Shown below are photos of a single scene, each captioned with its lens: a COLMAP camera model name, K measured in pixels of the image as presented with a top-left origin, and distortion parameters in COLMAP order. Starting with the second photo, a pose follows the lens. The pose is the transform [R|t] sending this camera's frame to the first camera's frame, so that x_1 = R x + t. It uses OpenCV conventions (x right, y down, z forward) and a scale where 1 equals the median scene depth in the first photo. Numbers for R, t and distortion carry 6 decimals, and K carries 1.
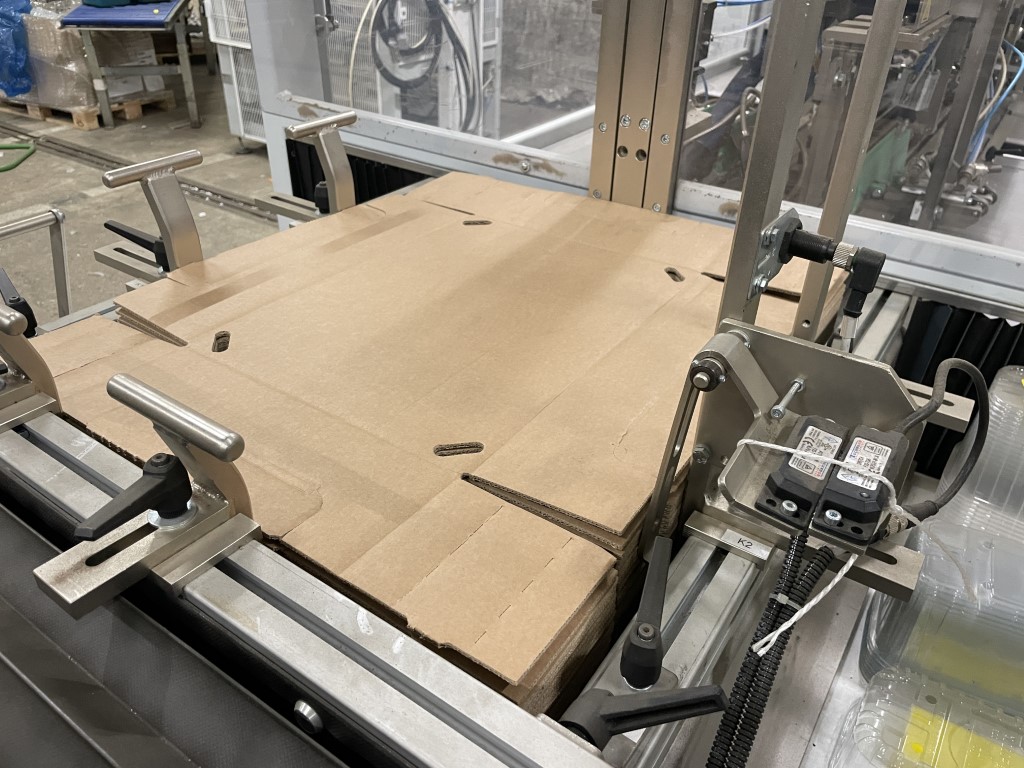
lens RADIAL K [[779.5, 0, 508.2], [0, 779.5, 383.9], [0, 0, 1]] dist [0.071376, -0.097296]
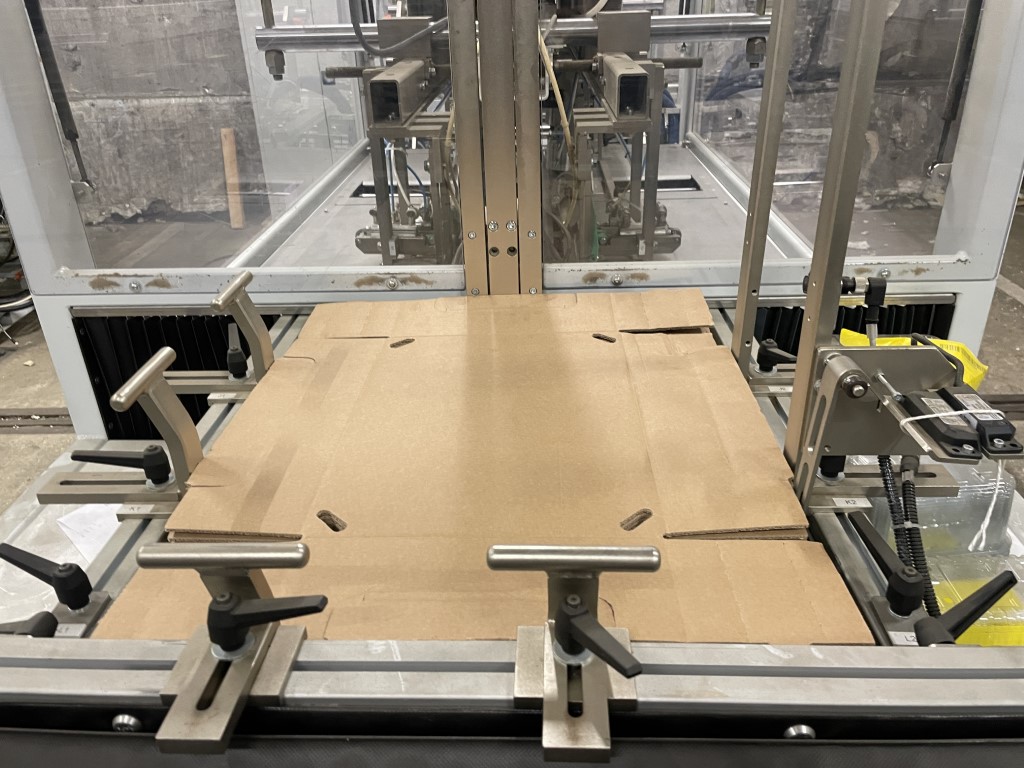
lens RADIAL K [[779.5, 0, 513.3], [0, 779.5, 382.5], [0, 0, 1]] dist [0.071376, -0.097296]
pose [[0.835273, -0.289673, 0.467341, -0.403641], [0.331618, 0.943380, -0.007960, -0.092843], [-0.438575, 0.161628, 0.884041, 0.006911]]
